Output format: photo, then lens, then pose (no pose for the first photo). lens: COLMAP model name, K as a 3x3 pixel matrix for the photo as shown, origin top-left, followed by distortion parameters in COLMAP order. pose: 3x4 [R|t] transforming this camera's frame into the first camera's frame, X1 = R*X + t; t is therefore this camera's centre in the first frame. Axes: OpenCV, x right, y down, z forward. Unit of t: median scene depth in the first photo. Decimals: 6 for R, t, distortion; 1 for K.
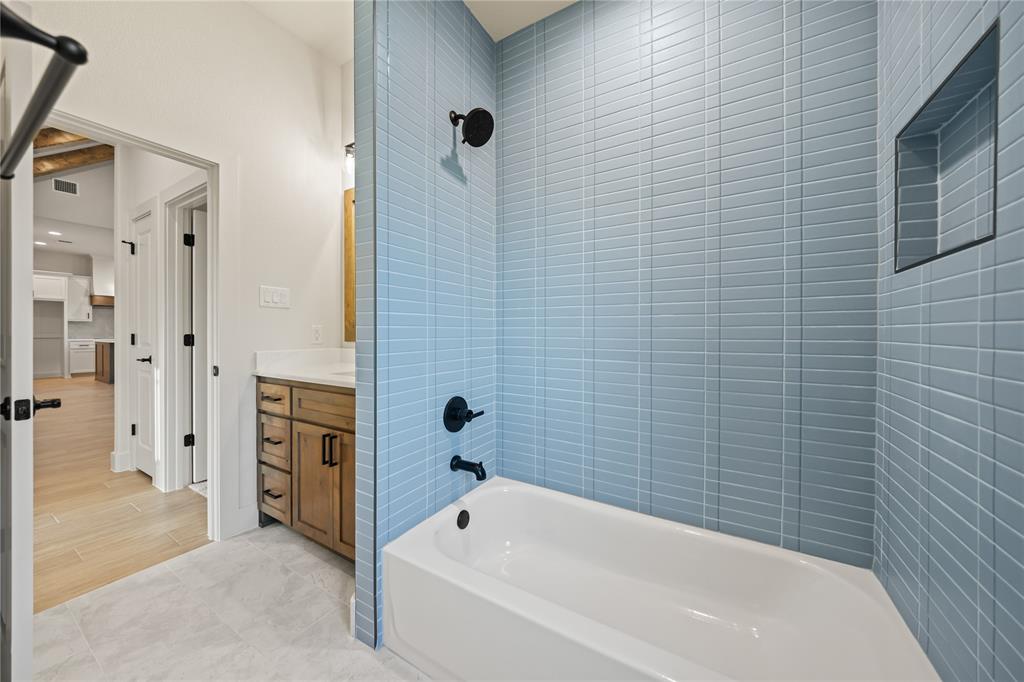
lens RADIAL K [[358.7, 0, 510.9], [0, 358.7, 333.9], [0, 0, 1]] dist [-0.001123, 0.000046]
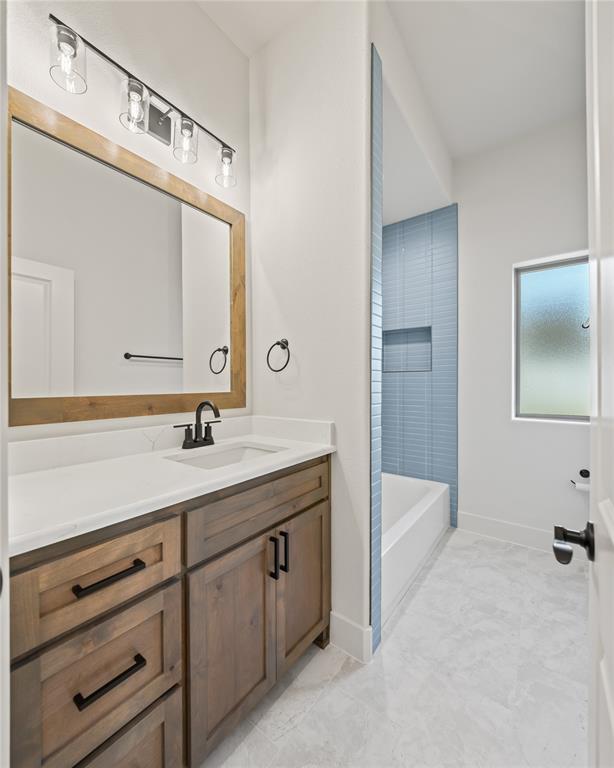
lens RADIAL K [[309.6, 0, 308.9], [0, 309.6, 384.9], [0, 0, 1]] dist [-0.013511, -0.000356]
pose [[0.107987, 0.001517, 0.994151, -1.184722], [0.016796, 0.999853, -0.003350, -0.037880], [-0.994010, 0.017060, 0.107946, 0.879316]]
